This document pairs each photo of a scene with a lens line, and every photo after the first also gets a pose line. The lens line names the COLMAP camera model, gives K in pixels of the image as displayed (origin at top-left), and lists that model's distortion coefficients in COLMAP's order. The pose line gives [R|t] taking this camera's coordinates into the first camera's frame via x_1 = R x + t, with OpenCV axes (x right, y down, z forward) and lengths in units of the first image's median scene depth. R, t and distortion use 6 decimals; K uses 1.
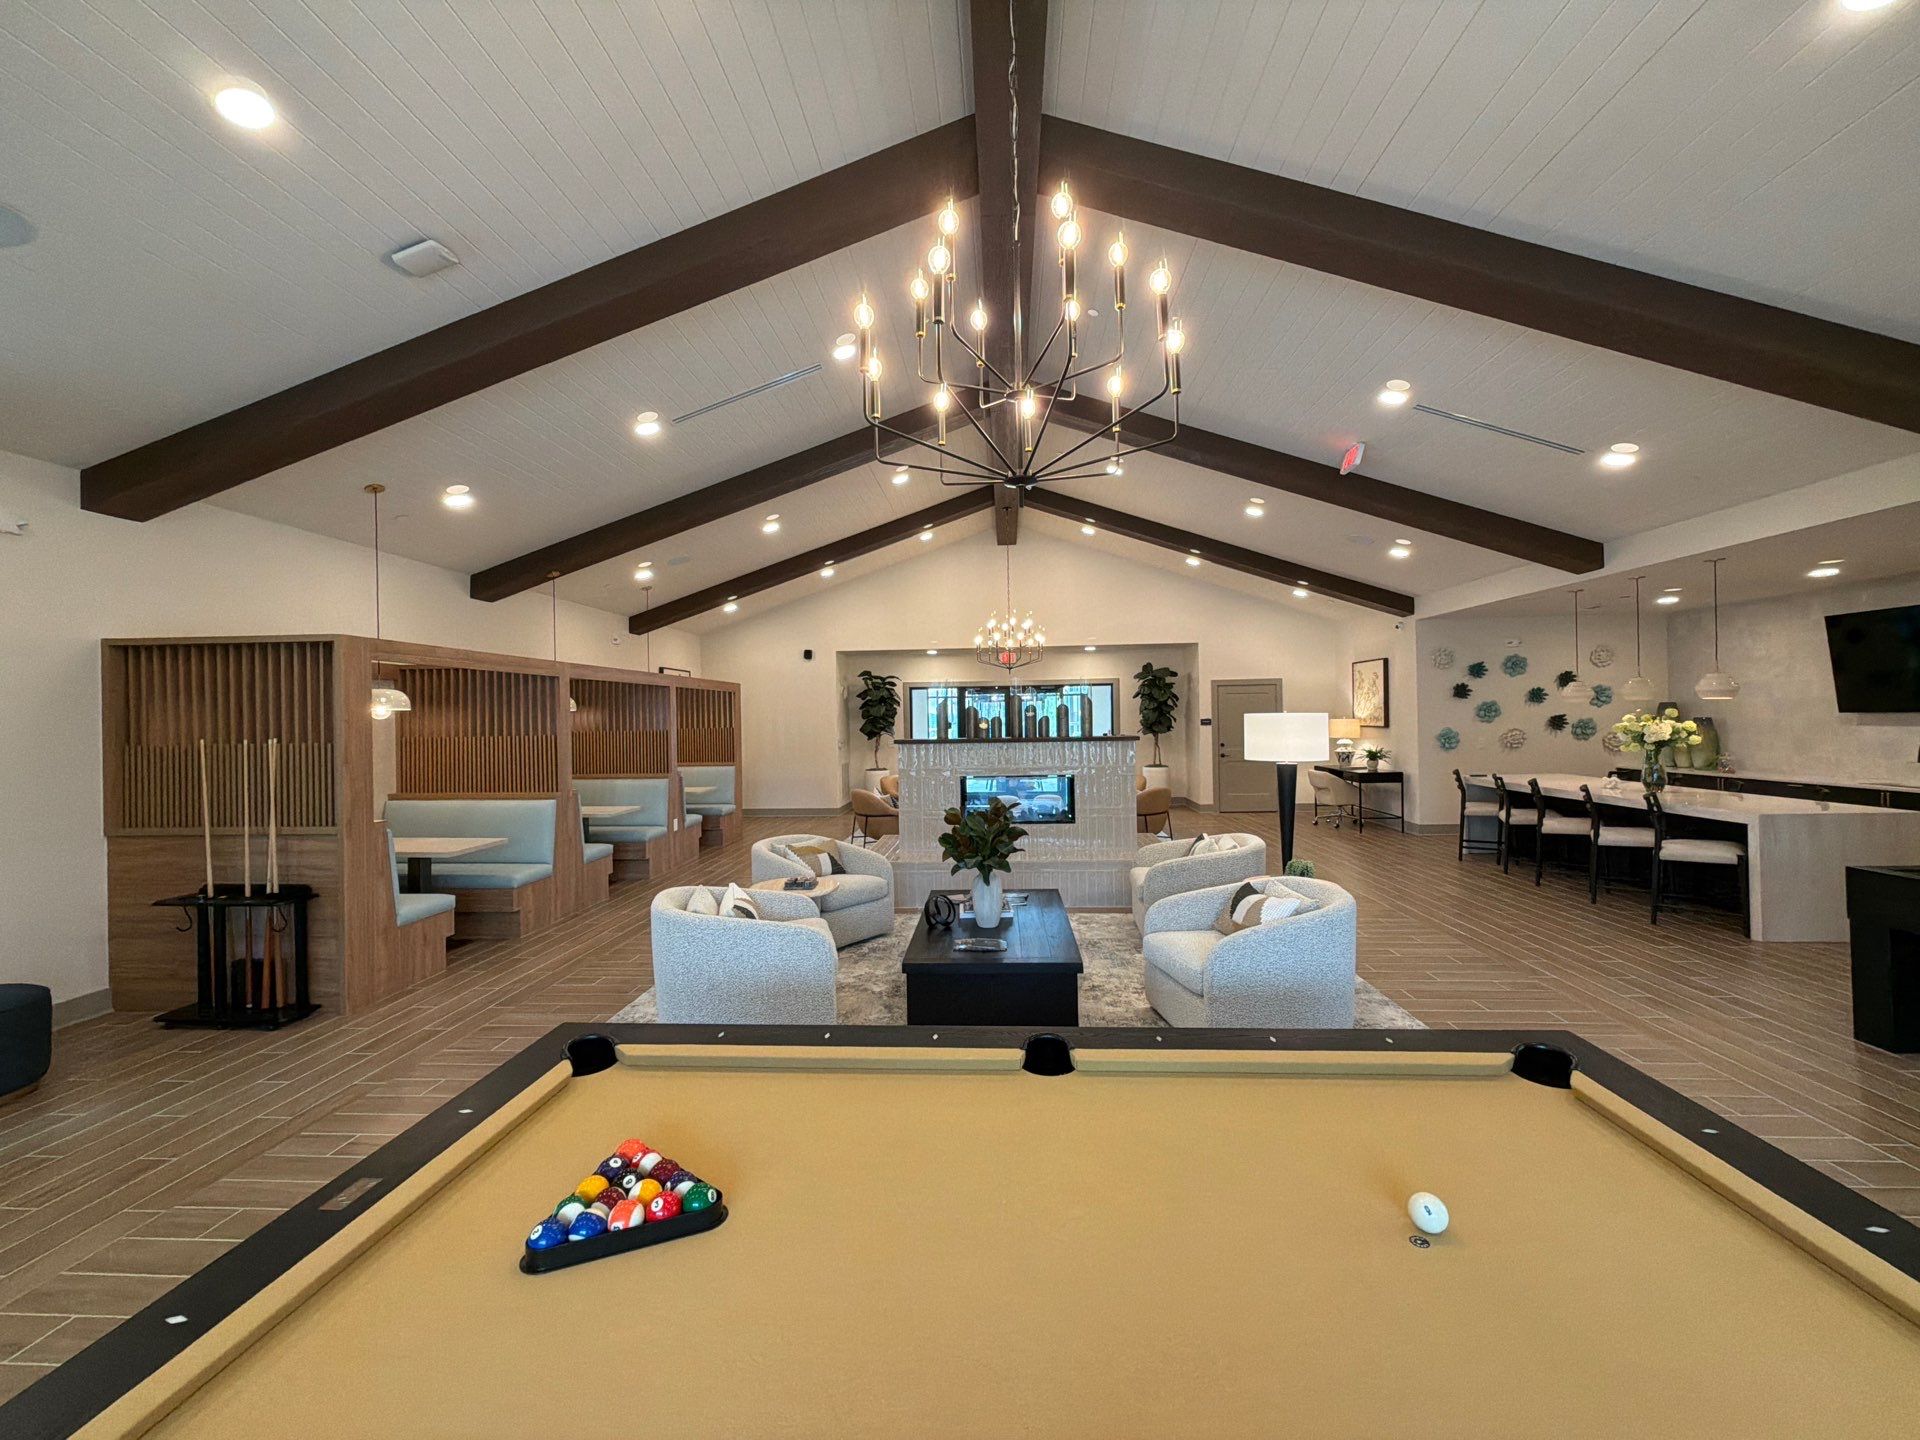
lens RADIAL K [[760.0, 0, 960.0], [0, 760.0, 720.0], [0, 0, 1]] dist [-0.003032, 0.000838]
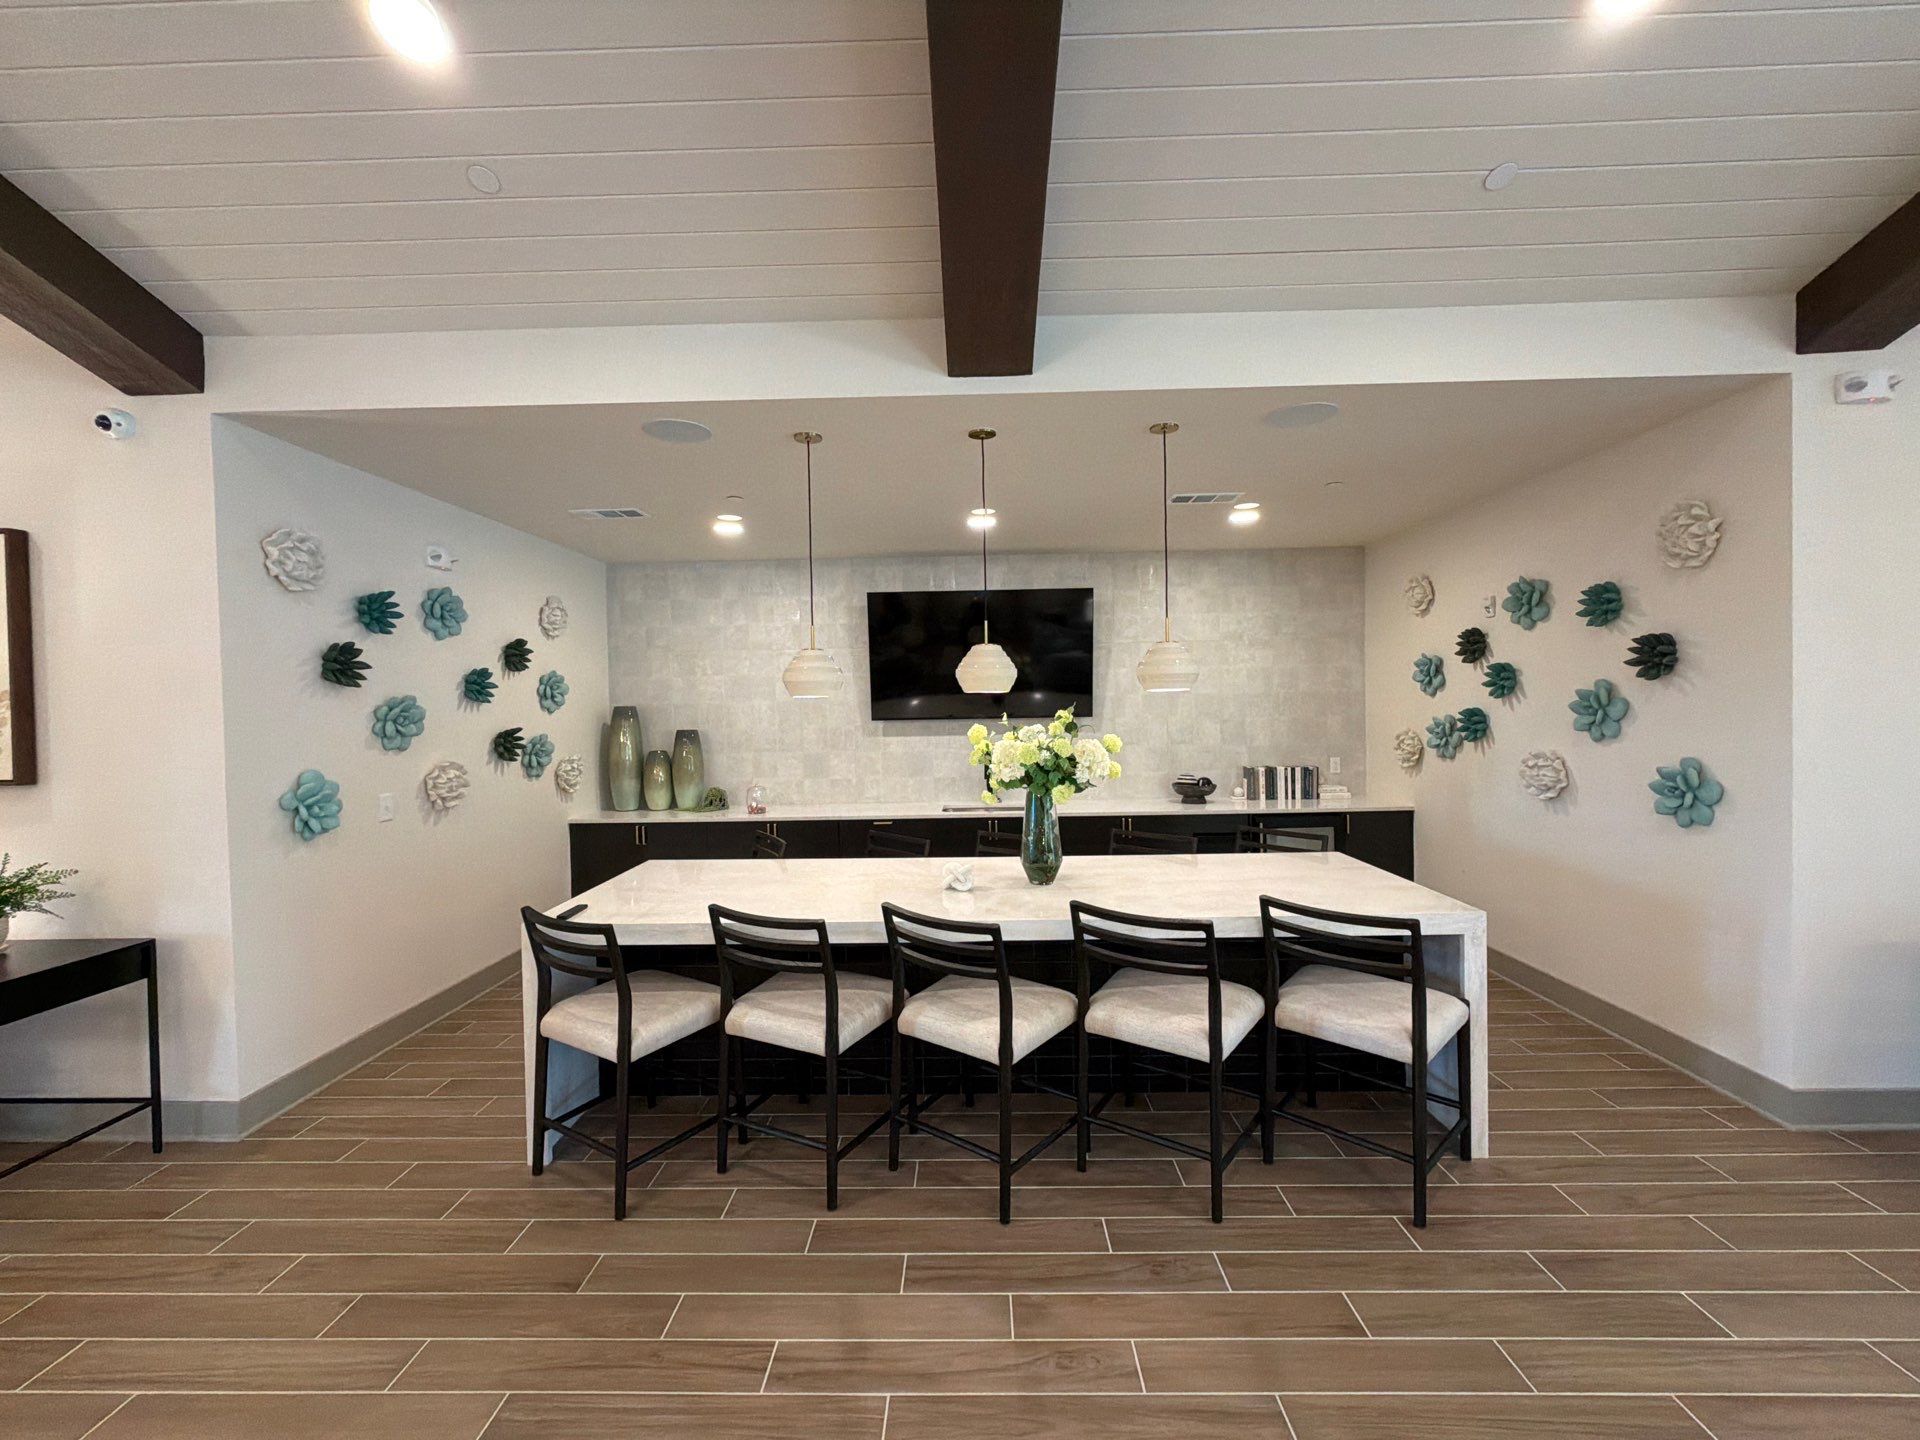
lens RADIAL K [[760.0, 0, 960.0], [0, 760.0, 720.0], [0, 0, 1]] dist [-0.003032, 0.000838]
pose [[-0.041222, -0.000777, 0.999150, 0.523748], [0.021802, 0.999761, 0.001677, -0.012380], [-0.998912, 0.021852, -0.041195, 1.285214]]
